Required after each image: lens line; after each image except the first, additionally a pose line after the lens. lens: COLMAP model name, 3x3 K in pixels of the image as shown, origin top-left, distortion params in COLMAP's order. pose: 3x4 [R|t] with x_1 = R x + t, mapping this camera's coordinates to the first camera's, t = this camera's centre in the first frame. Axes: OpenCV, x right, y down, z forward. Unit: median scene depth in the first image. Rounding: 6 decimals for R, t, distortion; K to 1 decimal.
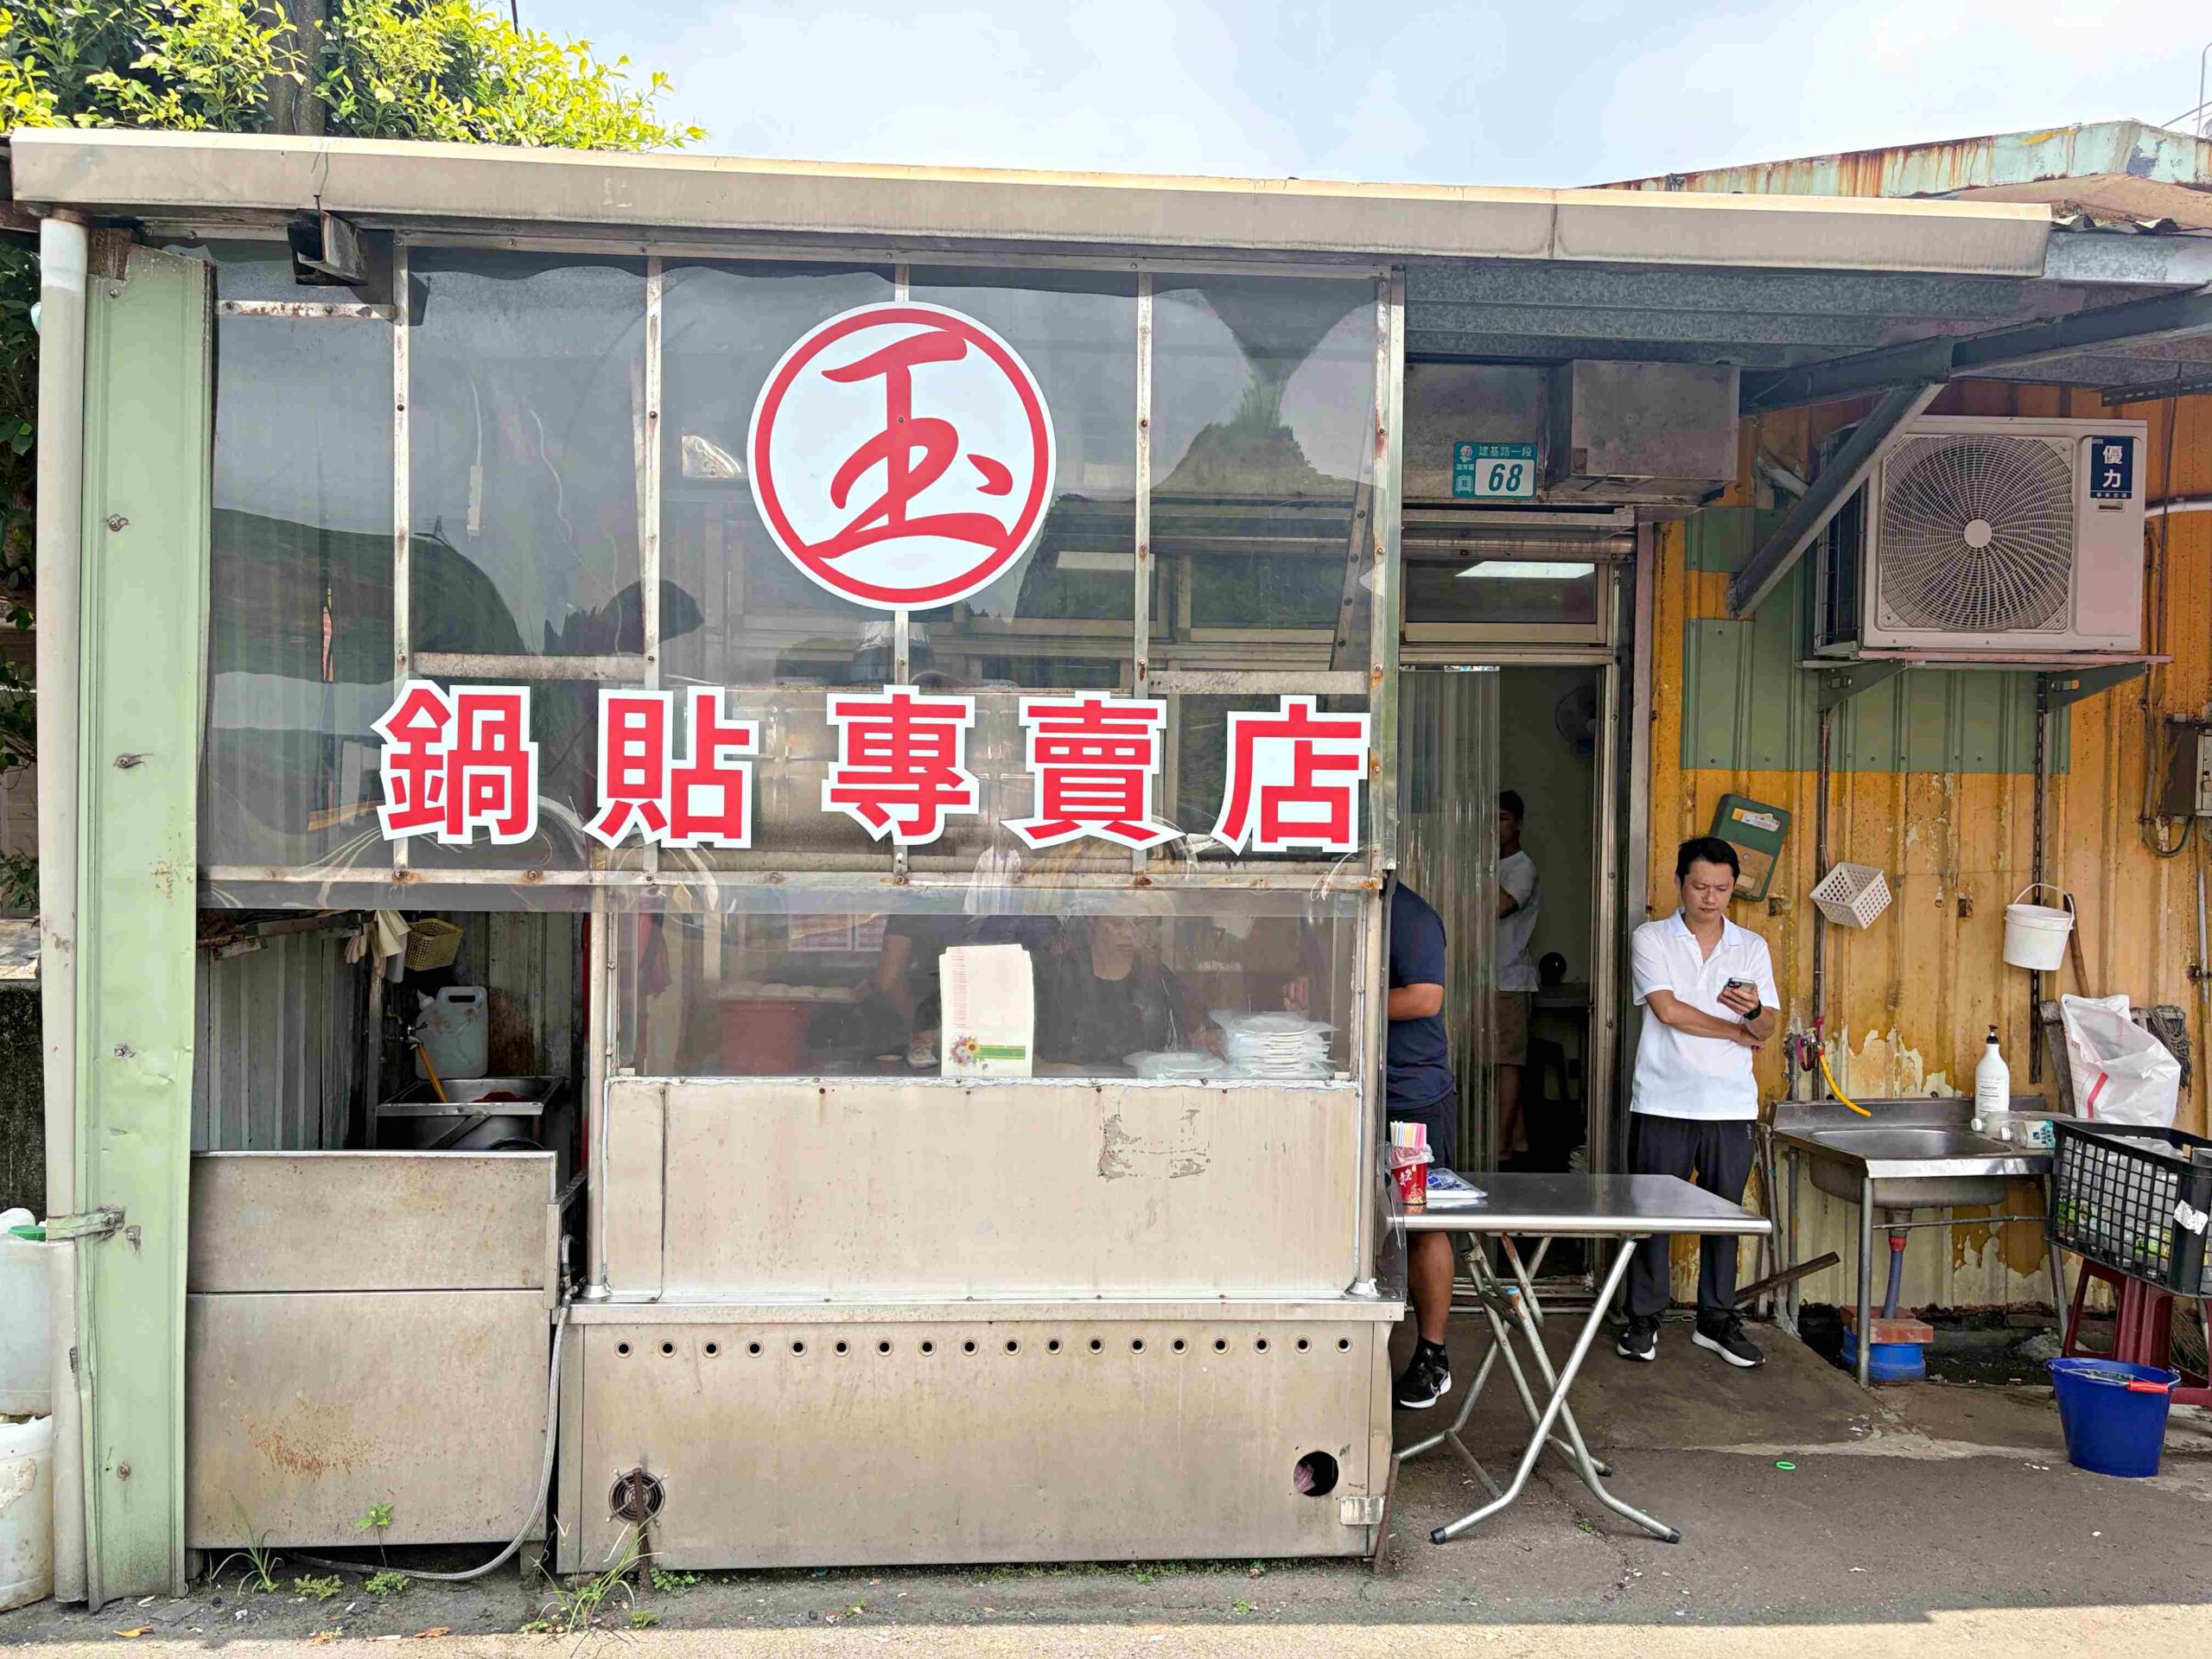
lens RADIAL K [[1672.0, 0, 1106.0], [0, 1672.0, 829.5], [0, 0, 1]] dist [0.057339, -0.087675]
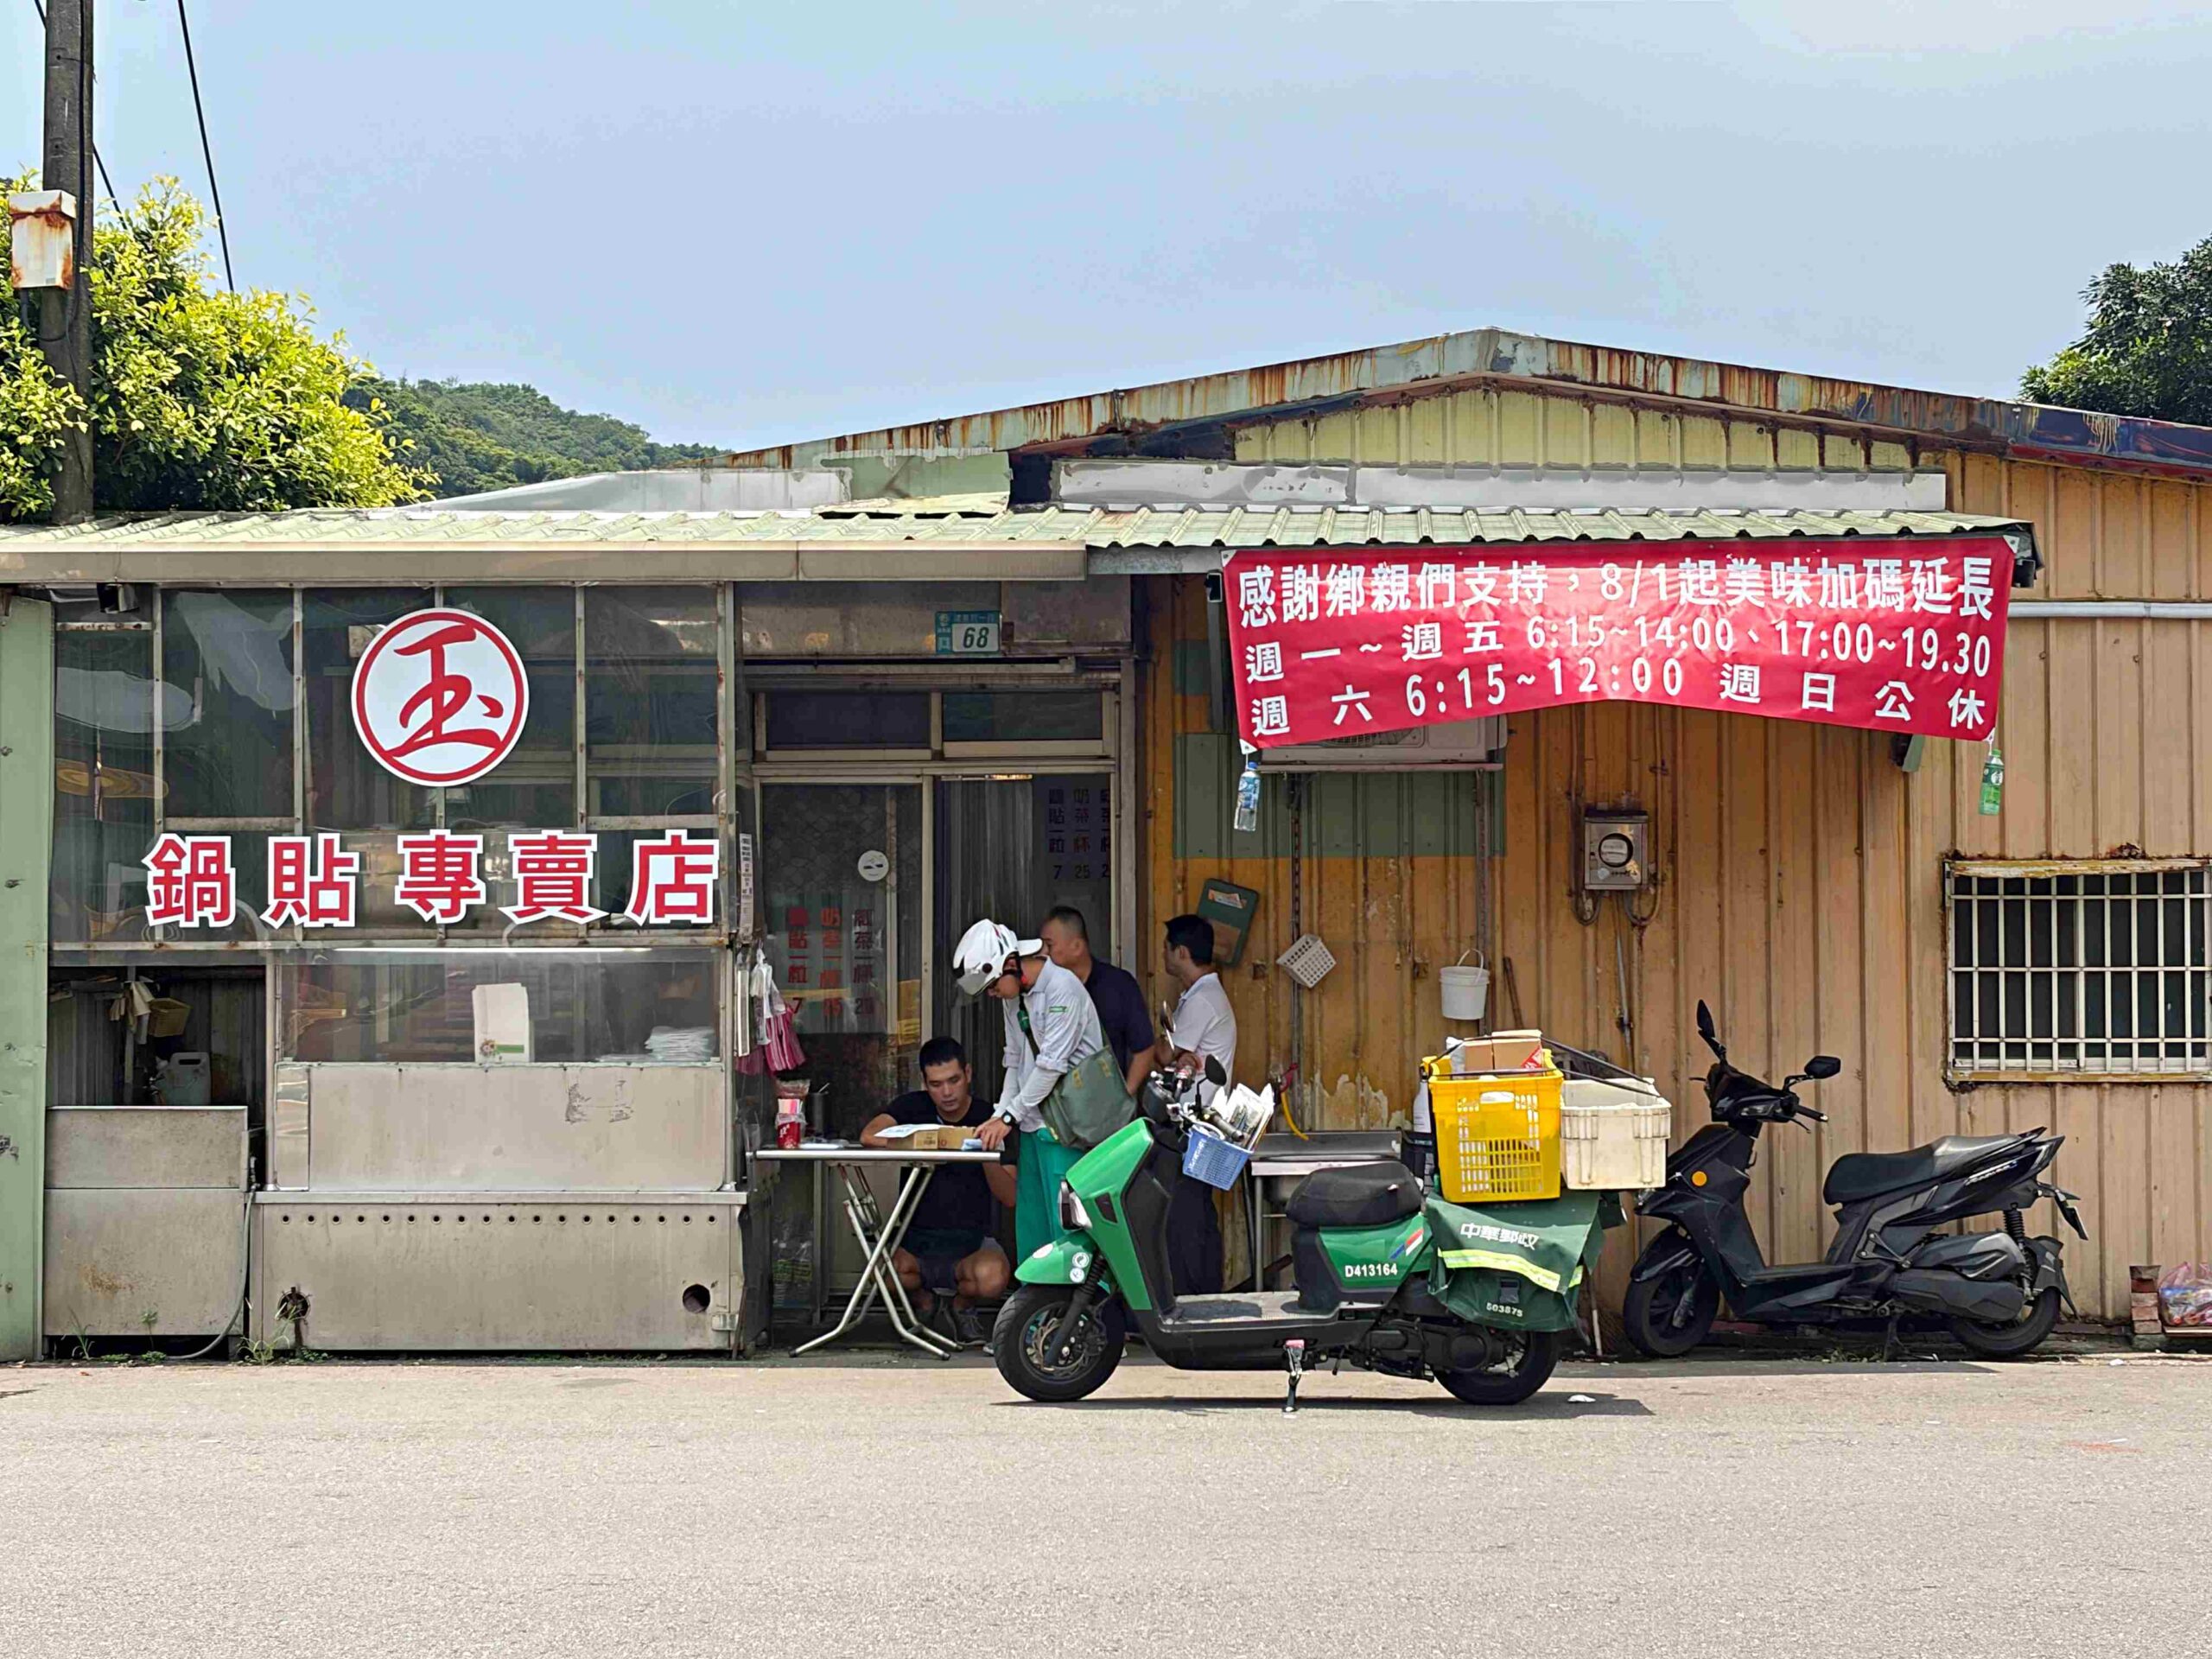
lens RADIAL K [[3525.5, 0, 1106.3], [0, 3525.5, 819.3], [0, 0, 1]] dist [0.170647, -0.753851]
pose [[0.994206, -0.021675, -0.105283, 0.931956], [0.017647, 0.999082, -0.039043, 0.056410], [0.106033, 0.036959, 0.993676, -2.518703]]
